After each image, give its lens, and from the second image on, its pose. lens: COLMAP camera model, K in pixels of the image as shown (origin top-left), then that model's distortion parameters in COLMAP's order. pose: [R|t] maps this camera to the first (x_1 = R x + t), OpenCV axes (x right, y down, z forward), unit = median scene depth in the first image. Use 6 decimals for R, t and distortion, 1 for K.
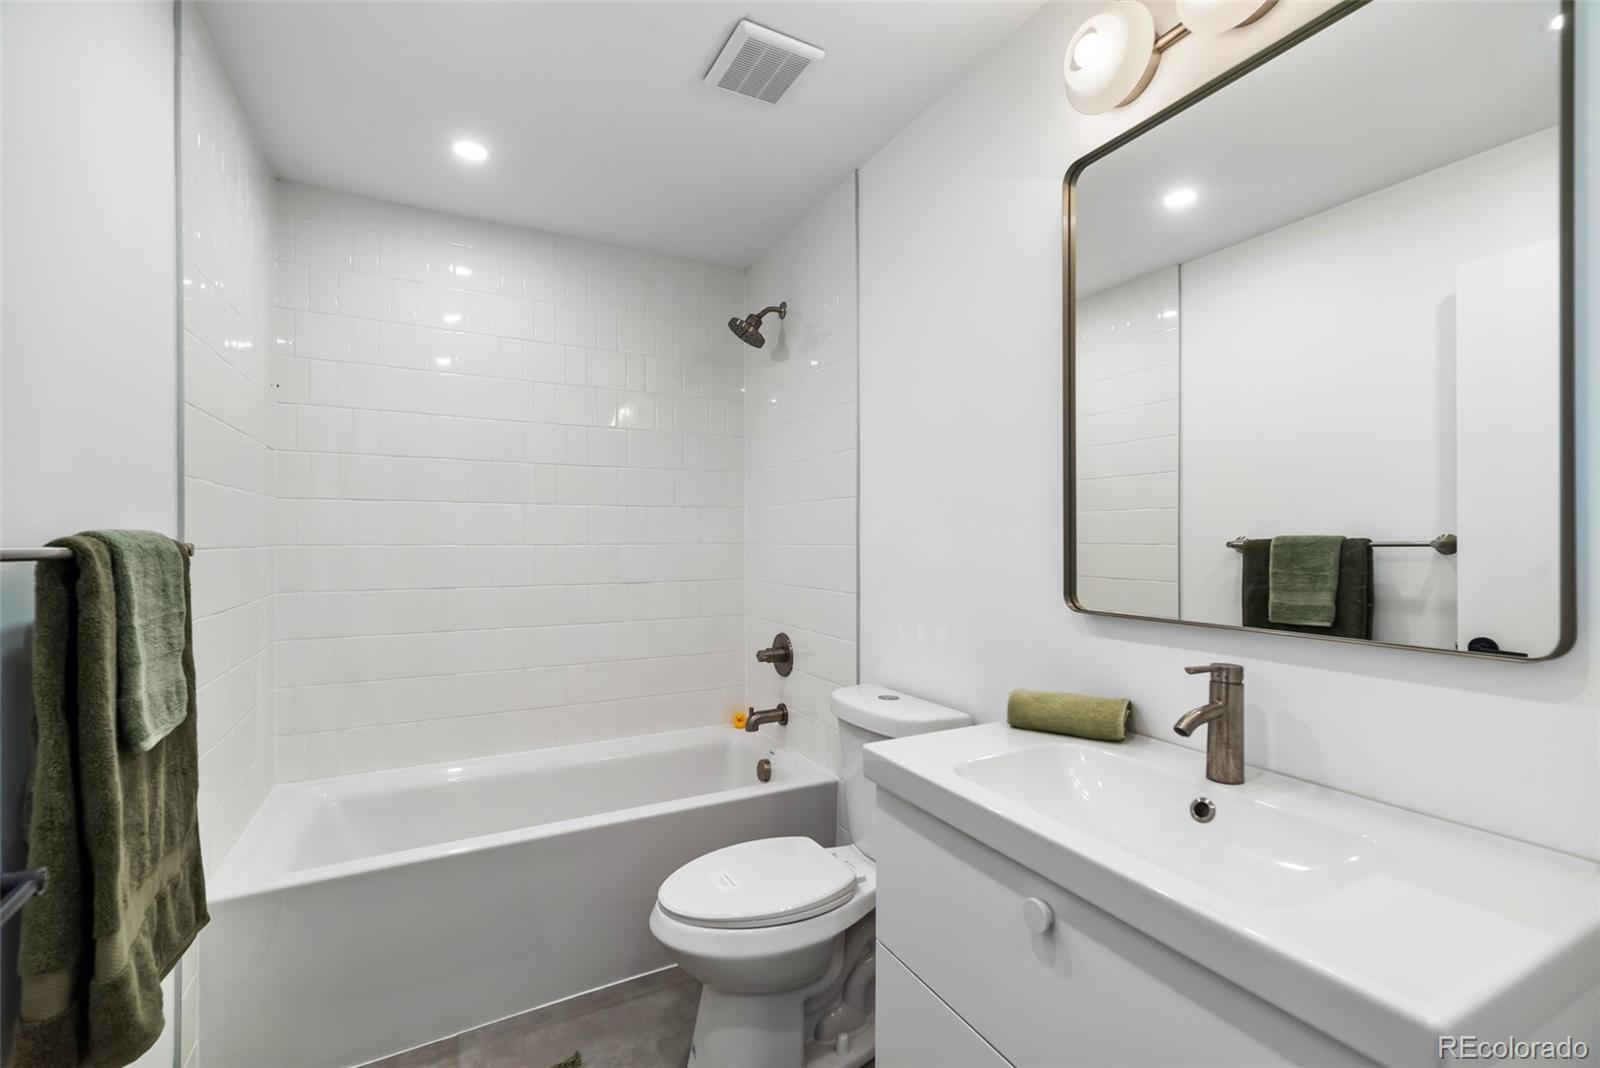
lens RADIAL K [[693.6, 0, 813.0], [0, 693.6, 538.4], [0, 0, 1]] dist [0.007366, 0.000517]
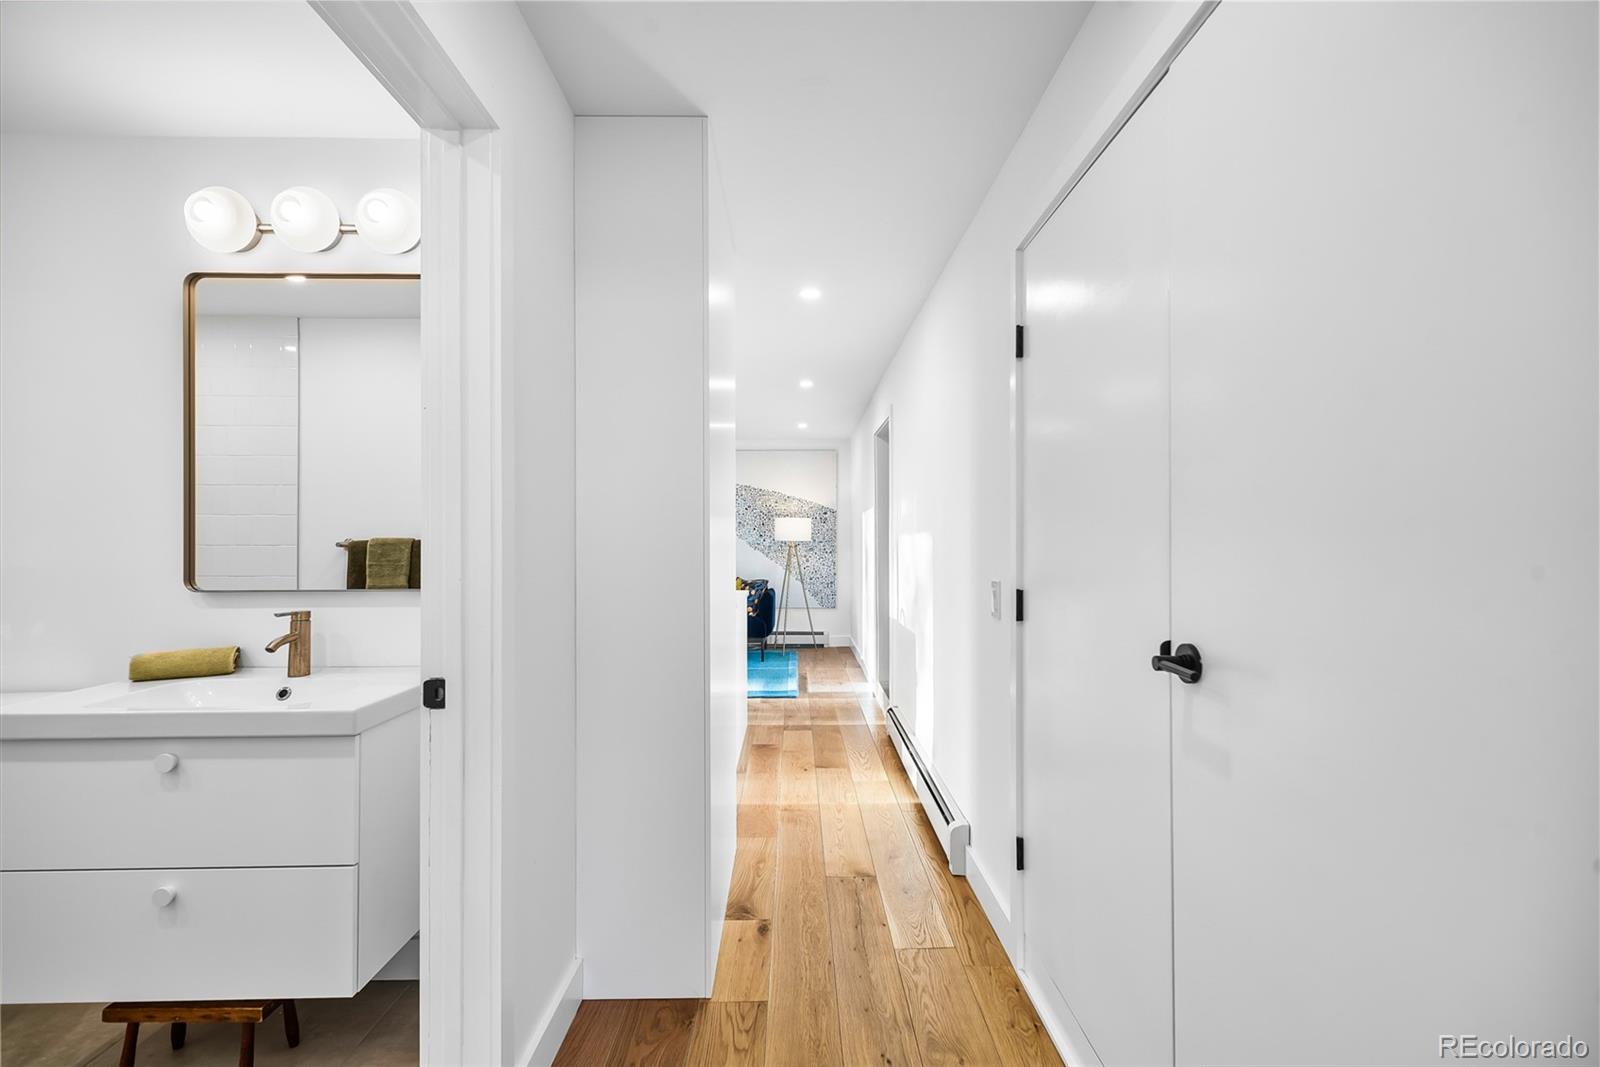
lens RADIAL K [[693.6, 0, 798.0], [0, 693.6, 535.3], [0, 0, 1]] dist [0.007366, 0.000517]
pose [[0.471622, 0.005878, 0.881781, -0.312456], [0.001007, 0.999974, -0.007205, 0.003405], [-0.881800, 0.004286, 0.471604, -0.797967]]
